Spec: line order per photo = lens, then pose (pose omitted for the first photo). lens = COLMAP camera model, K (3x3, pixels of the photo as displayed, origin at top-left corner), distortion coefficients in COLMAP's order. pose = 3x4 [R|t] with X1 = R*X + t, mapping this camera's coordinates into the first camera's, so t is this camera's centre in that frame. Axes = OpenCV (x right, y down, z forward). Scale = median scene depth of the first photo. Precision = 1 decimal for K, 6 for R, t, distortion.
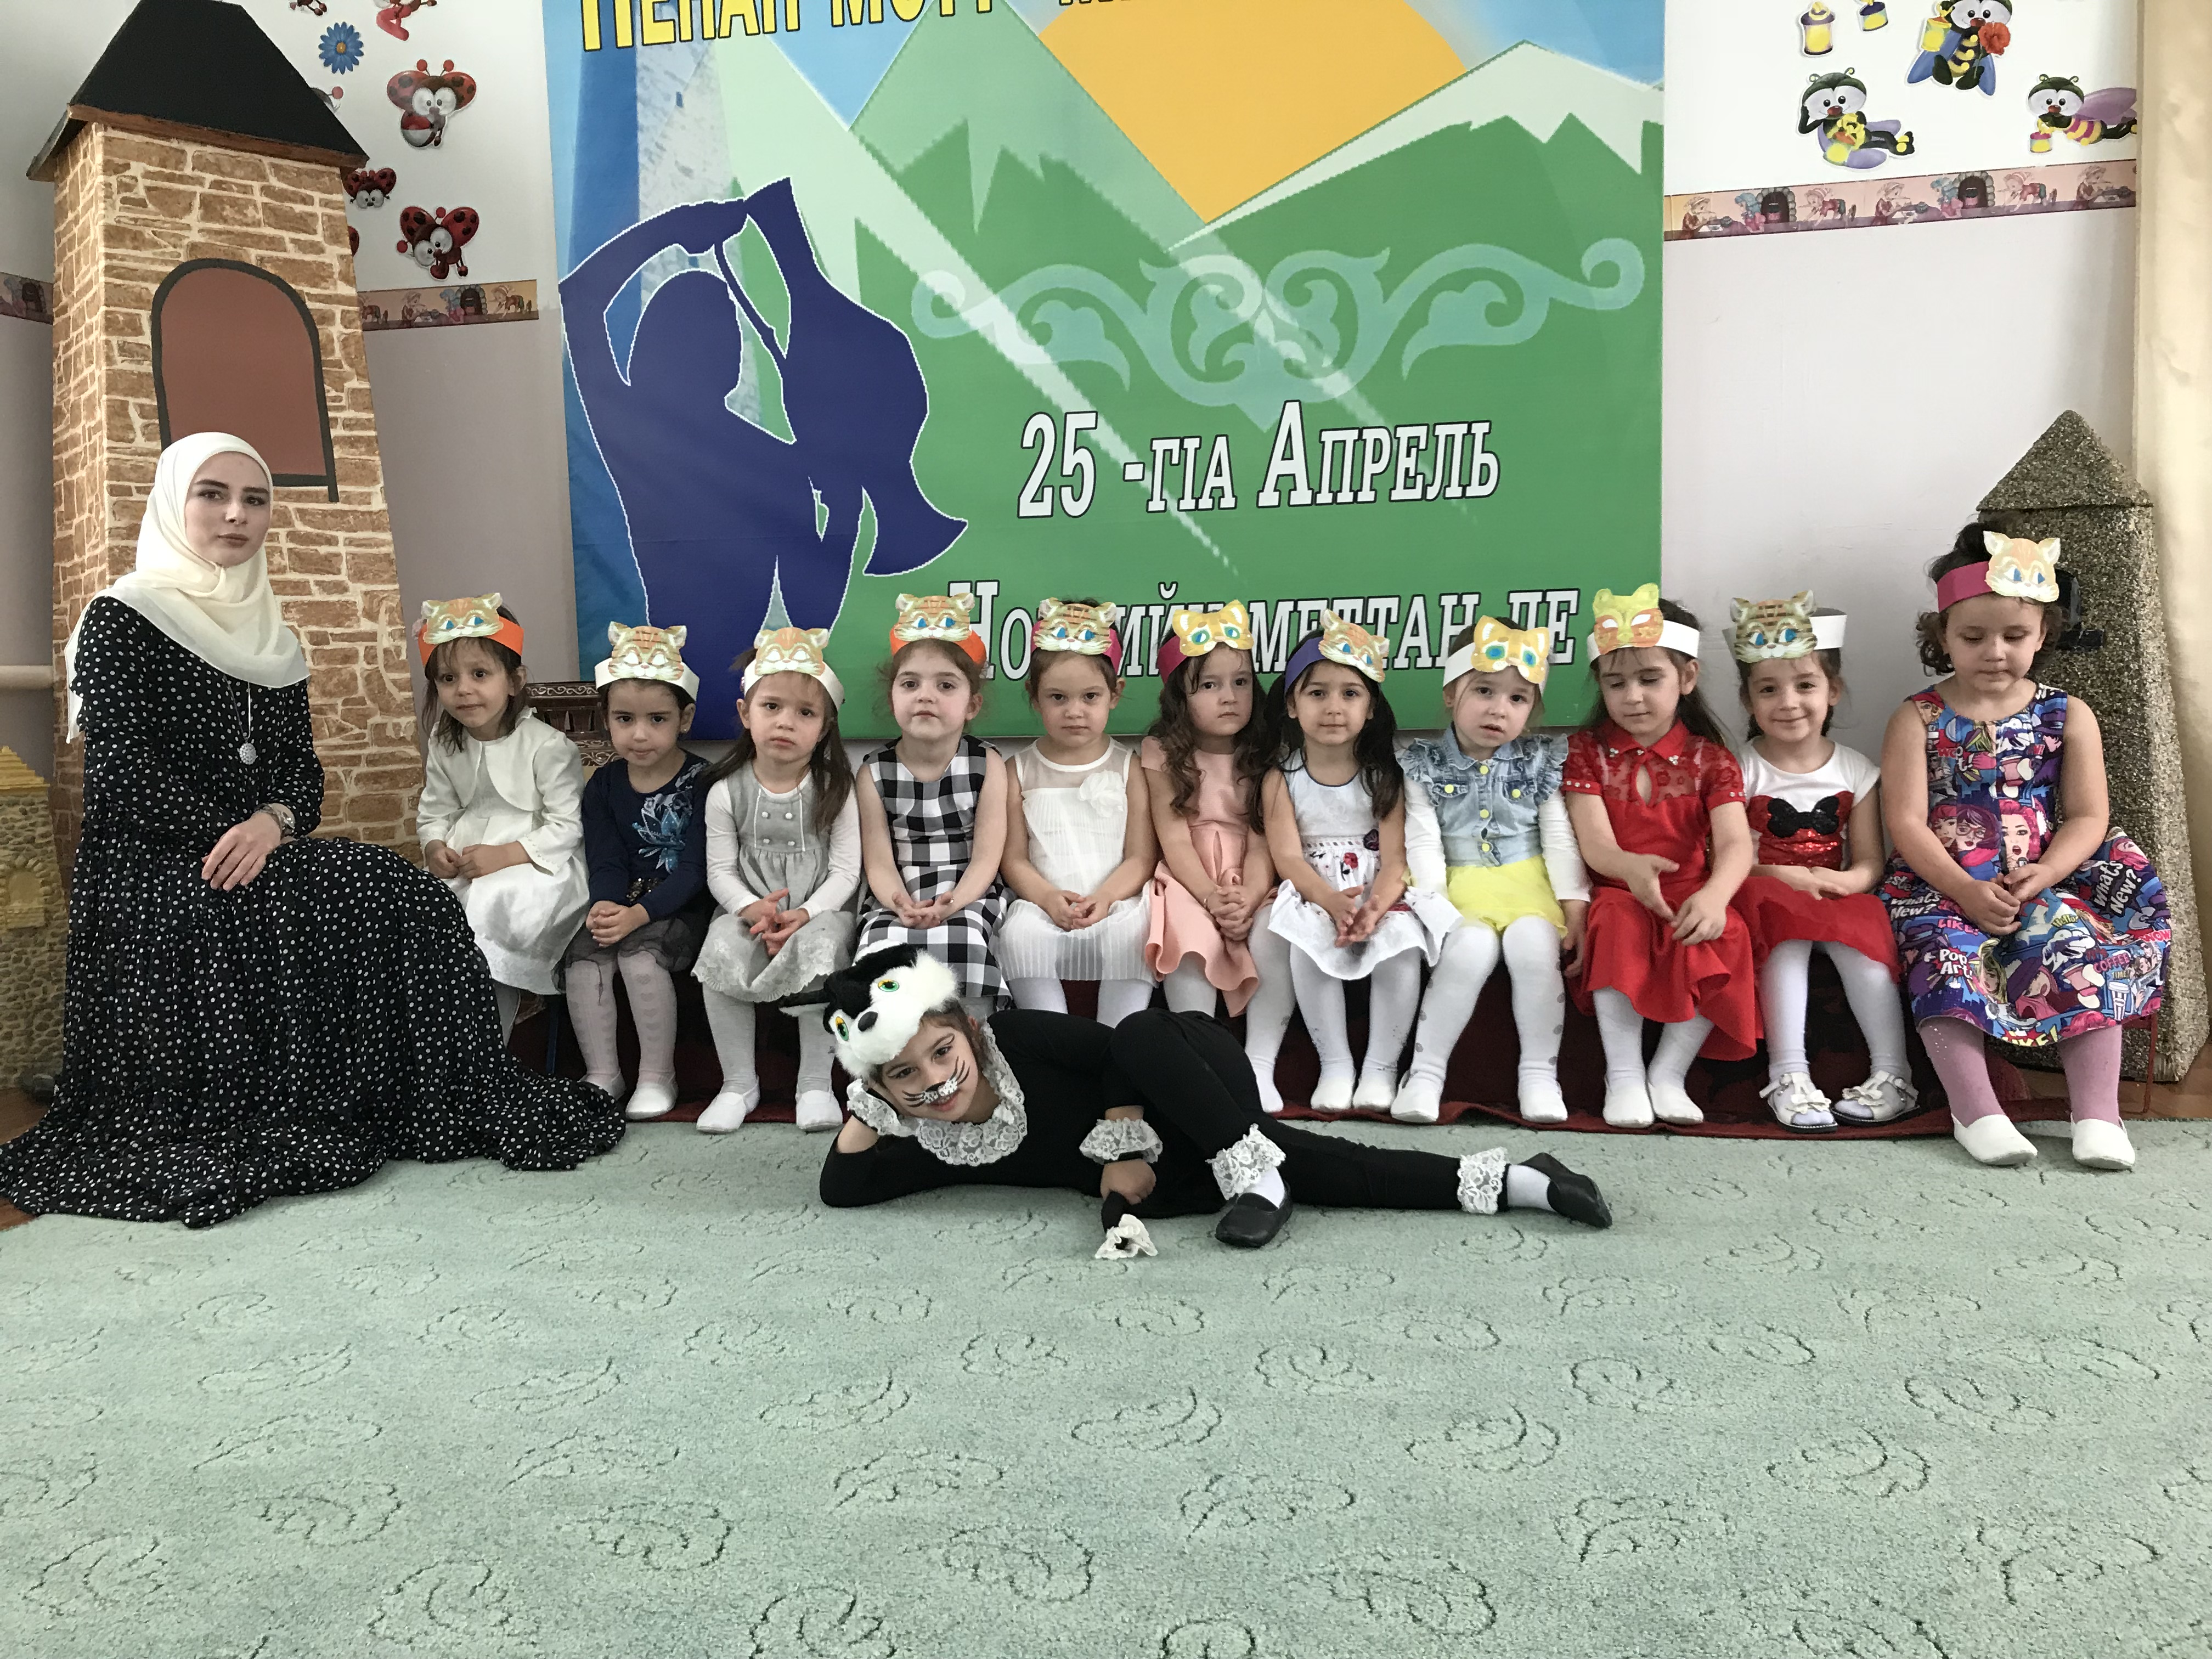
lens RADIAL K [[1839.7, 0, 1097.3], [0, 1839.7, 823.7], [0, 0, 1]] dist [0.048056, -0.065981]
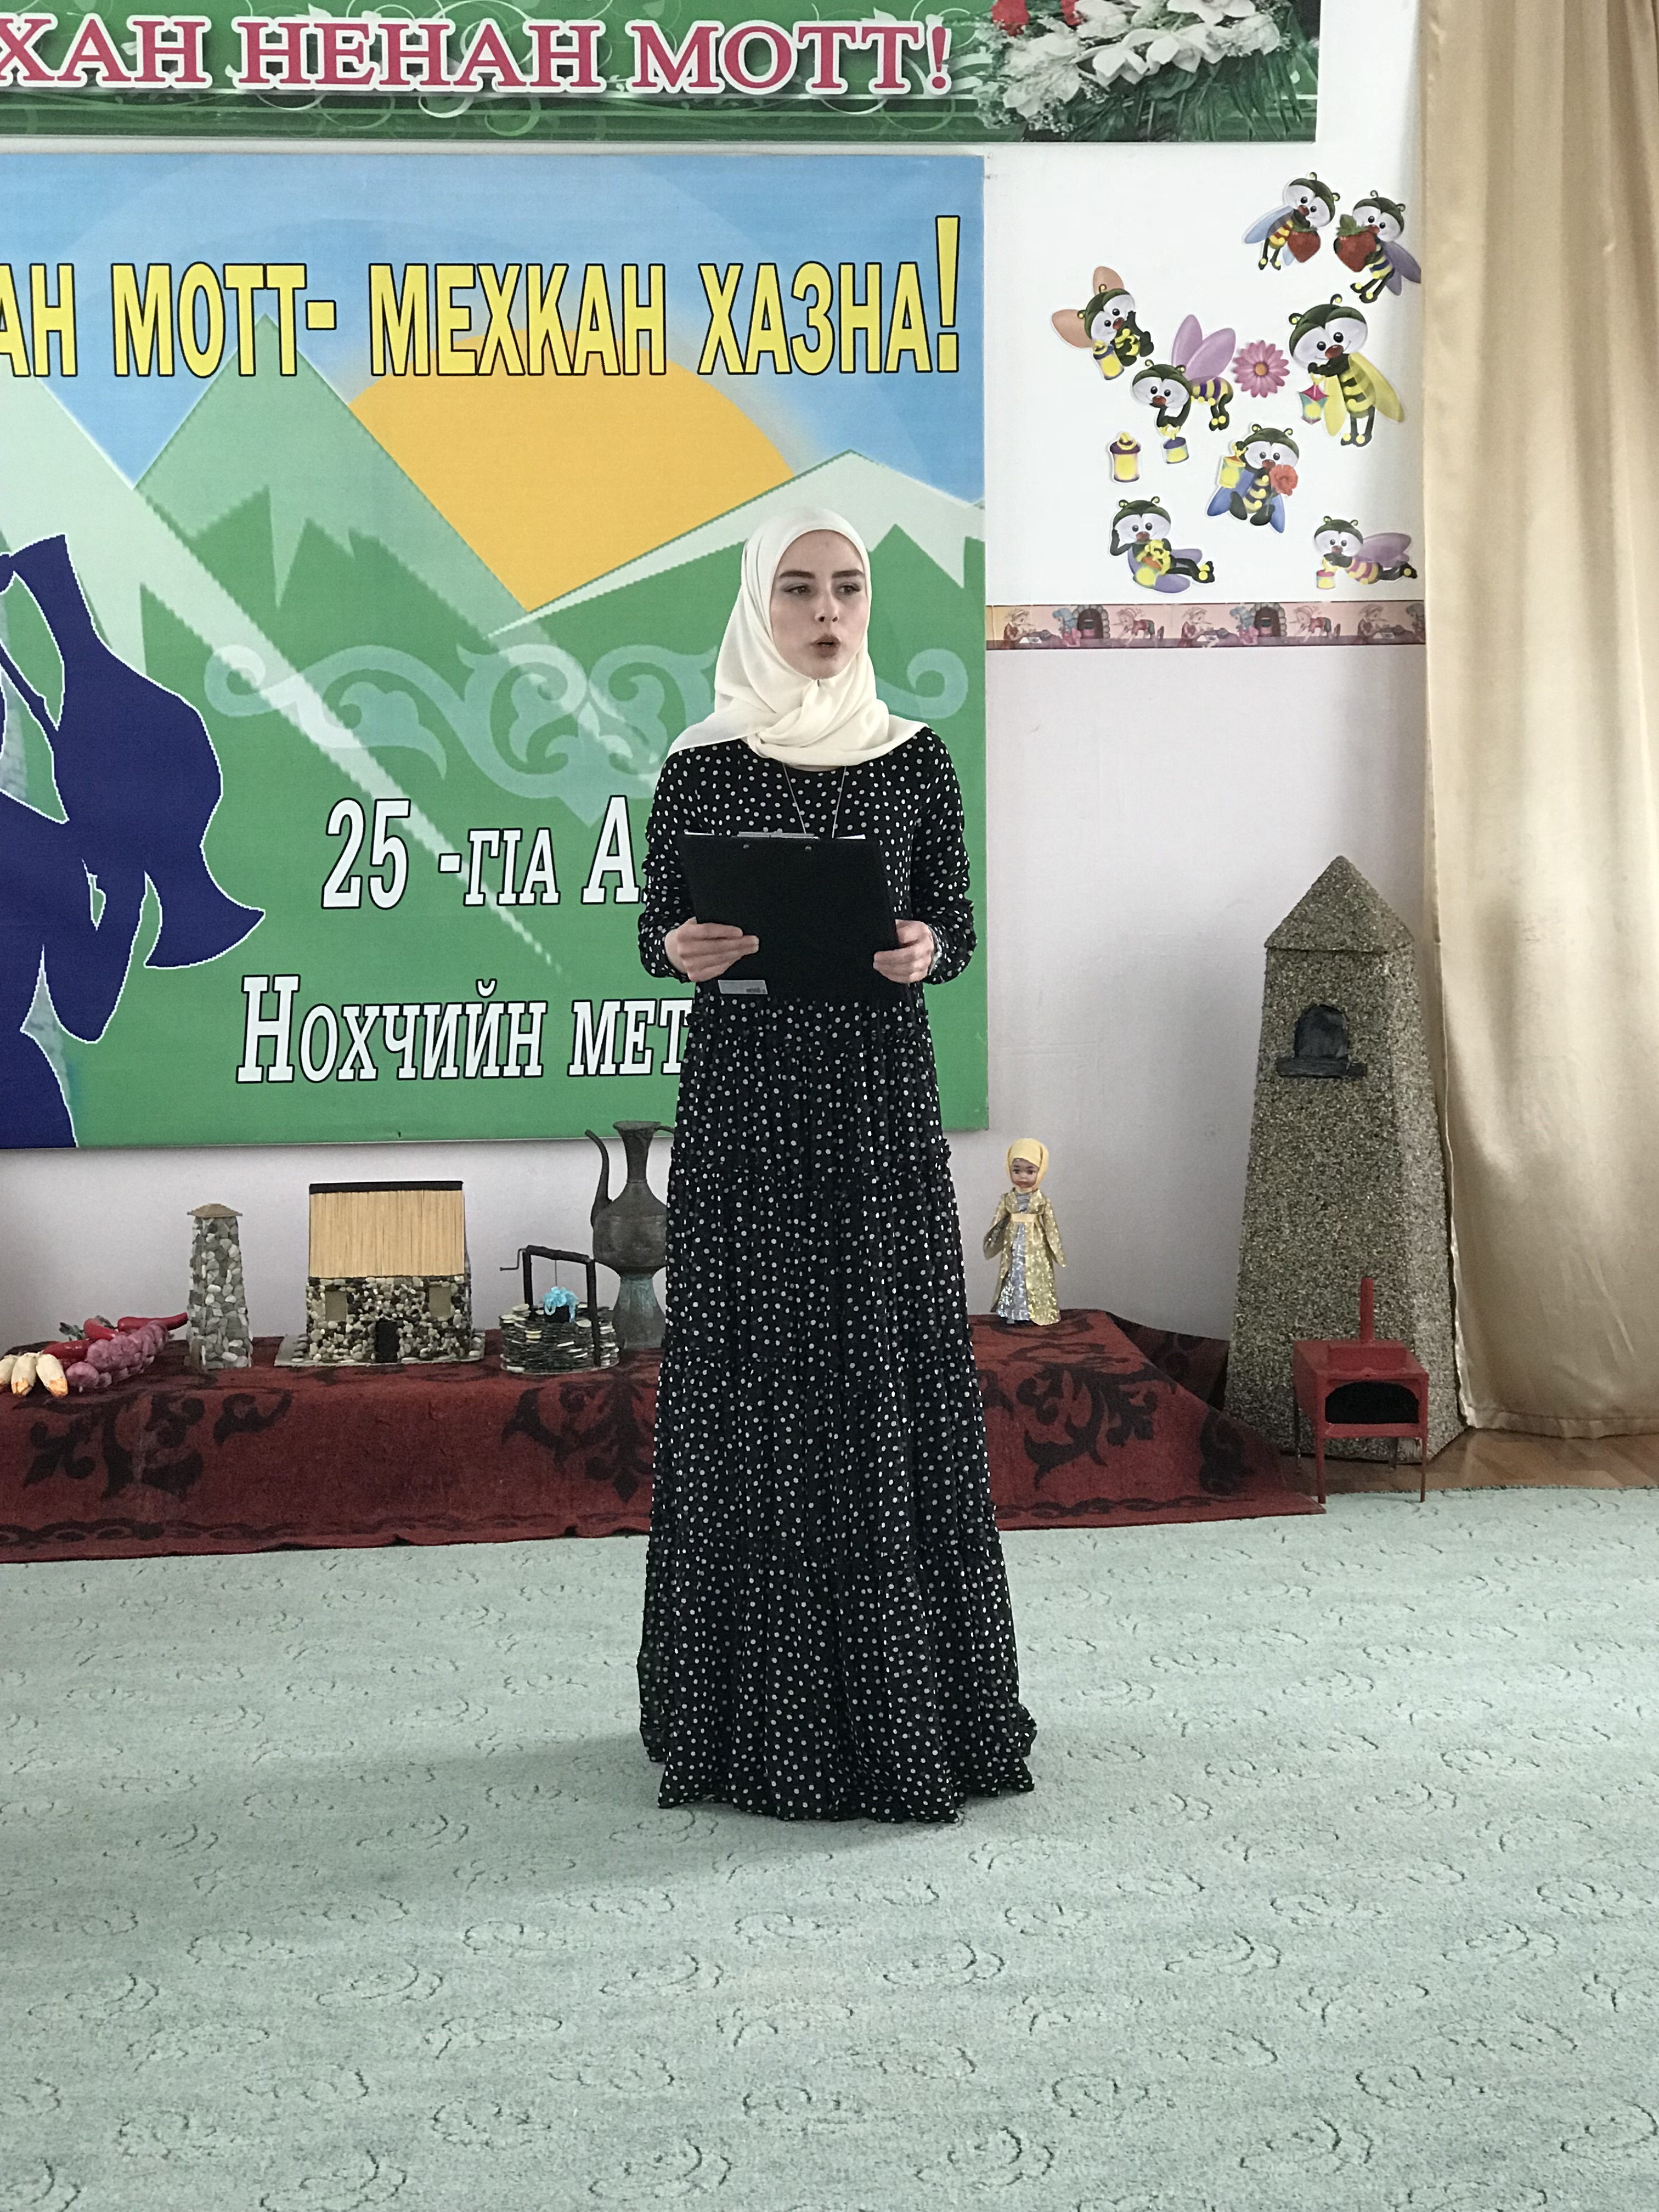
lens RADIAL K [[3918.9, 0, 831.5], [0, 3918.9, 1115.2], [0, 0, 1]] dist [0.041645, 0.000000]
pose [[0.965526, -0.016229, 0.259802, -0.321822], [0.010175, 0.999645, 0.024631, -0.112939], [-0.260109, -0.021138, 0.965348, -1.008495]]
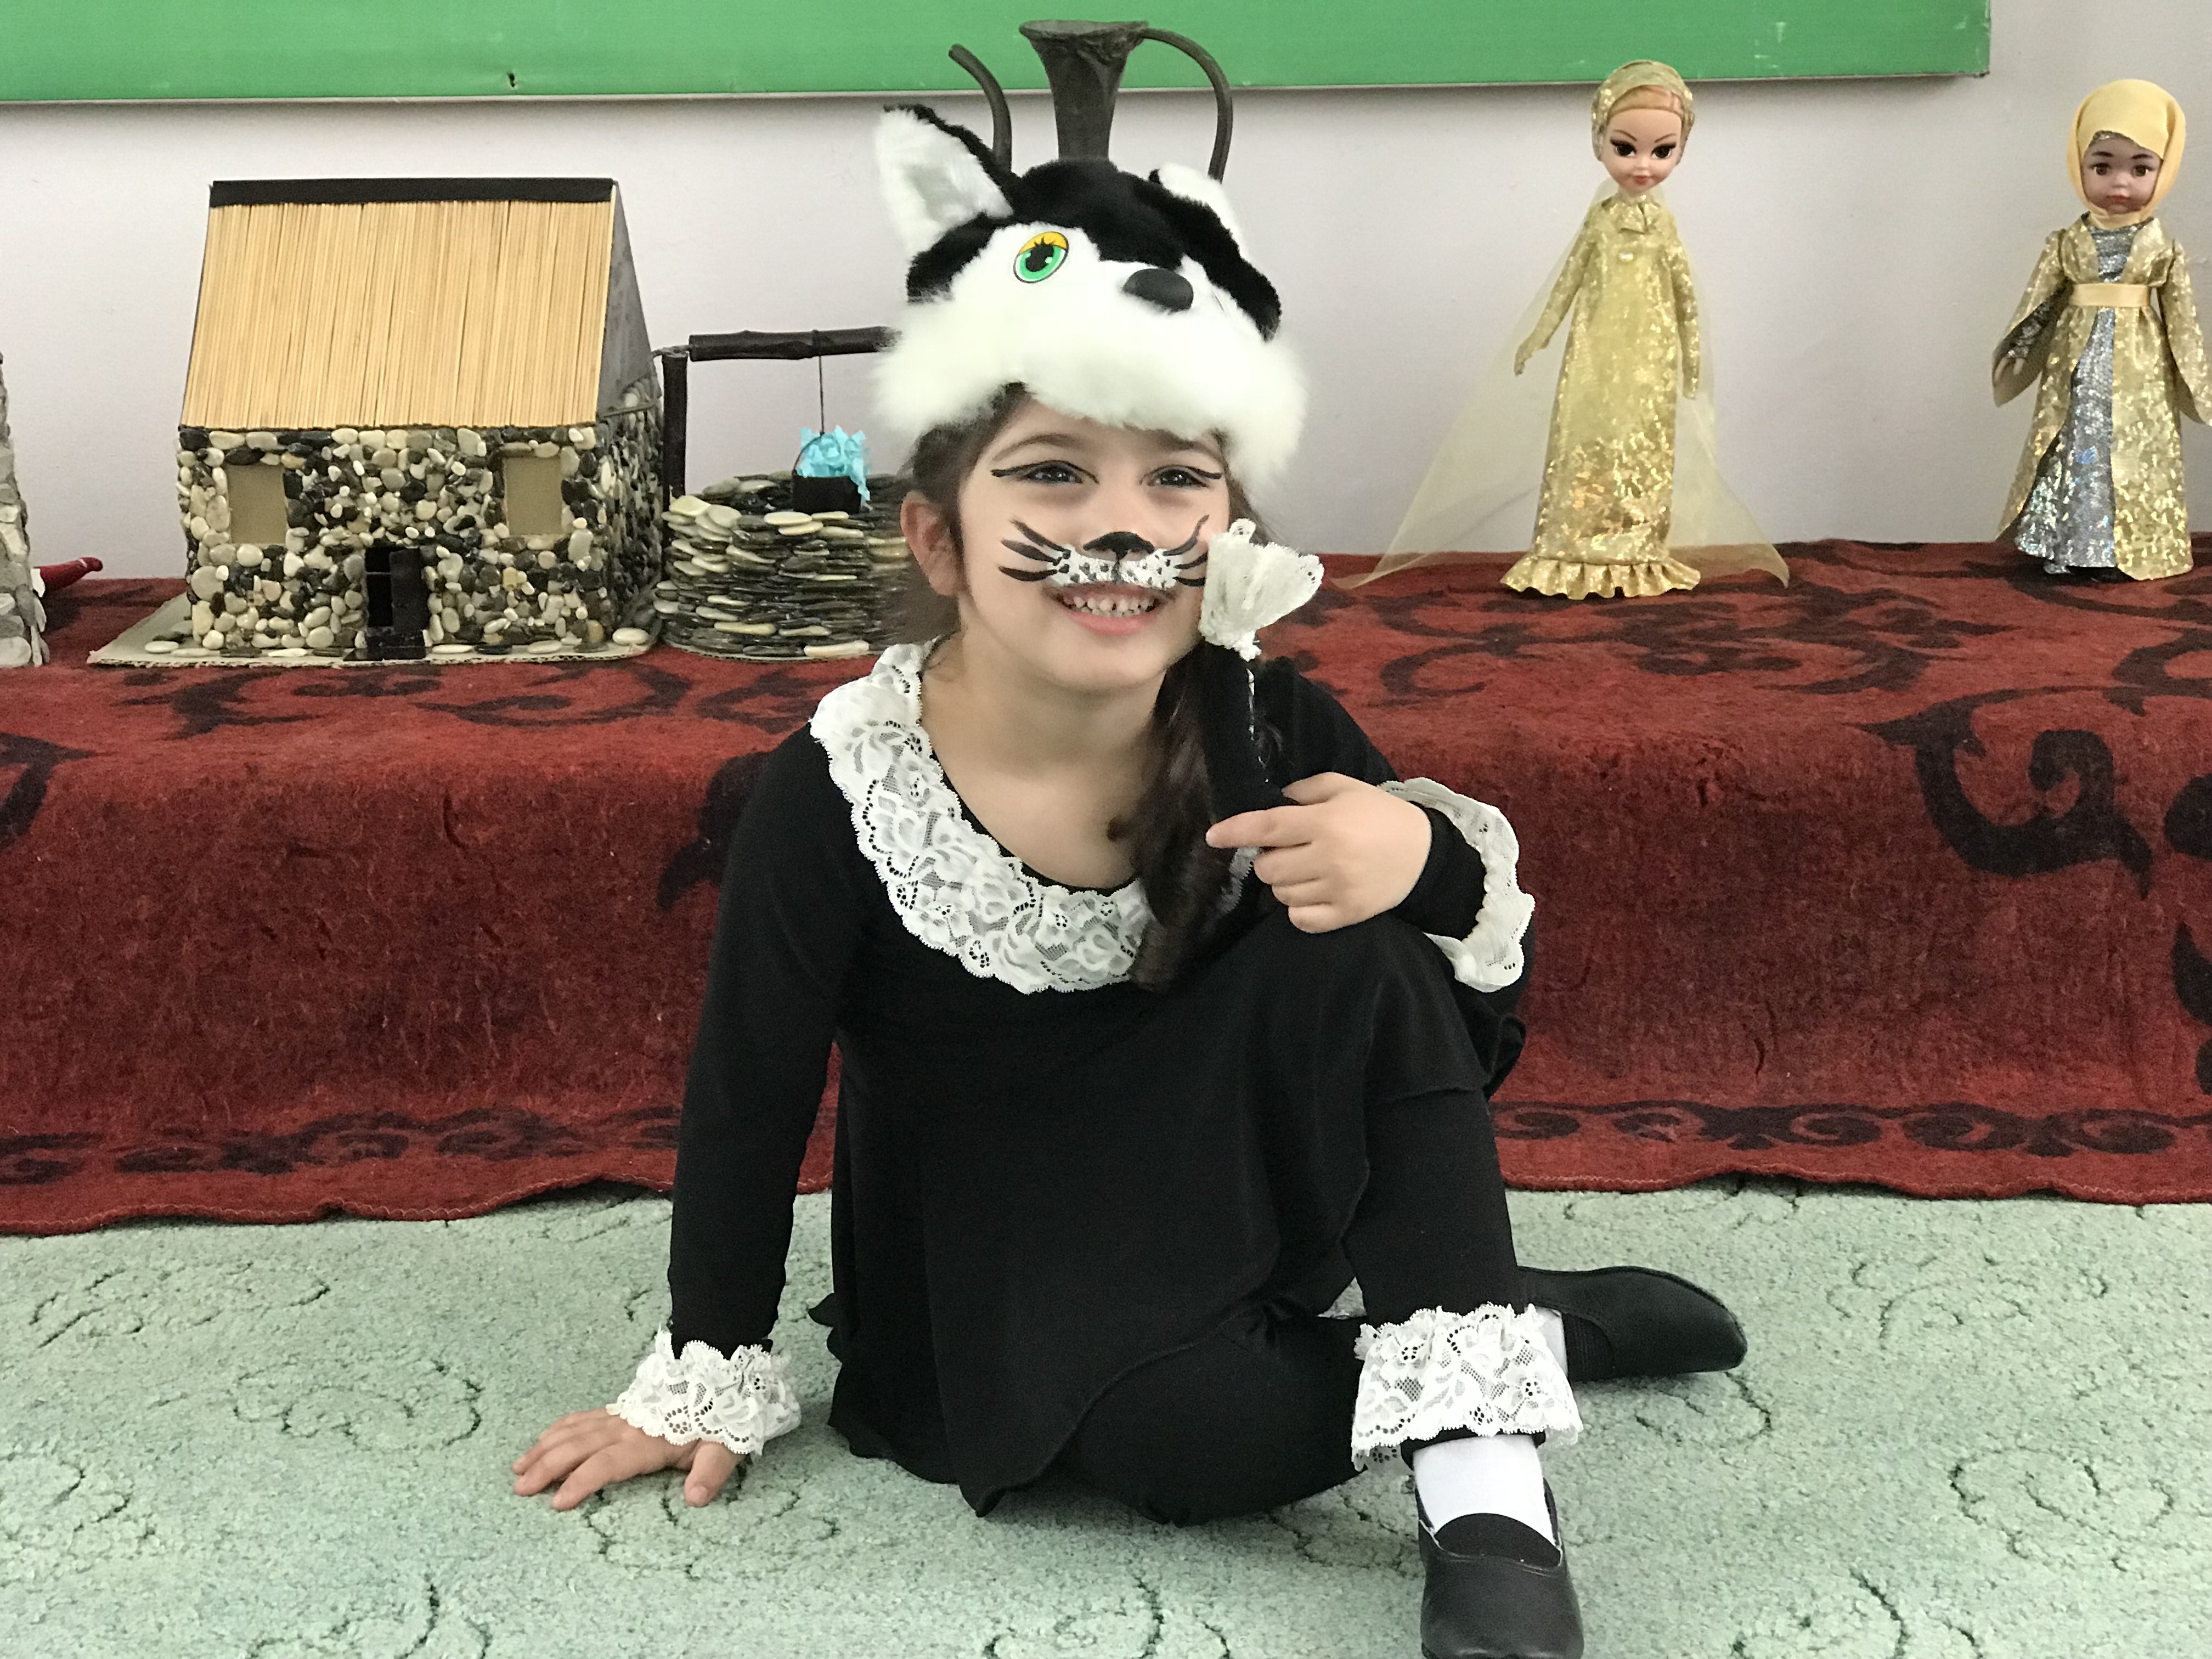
lens RADIAL K [[3704.5, 0, 1102.8], [0, 3704.5, 837.8], [0, 0, 1]] dist [0.049660, 0.000000]
pose [[0.987239, -0.028812, 0.156616, -0.009151], [0.003417, 0.987103, 0.160052, -0.021188], [-0.159207, -0.157475, 0.974605, 0.231854]]
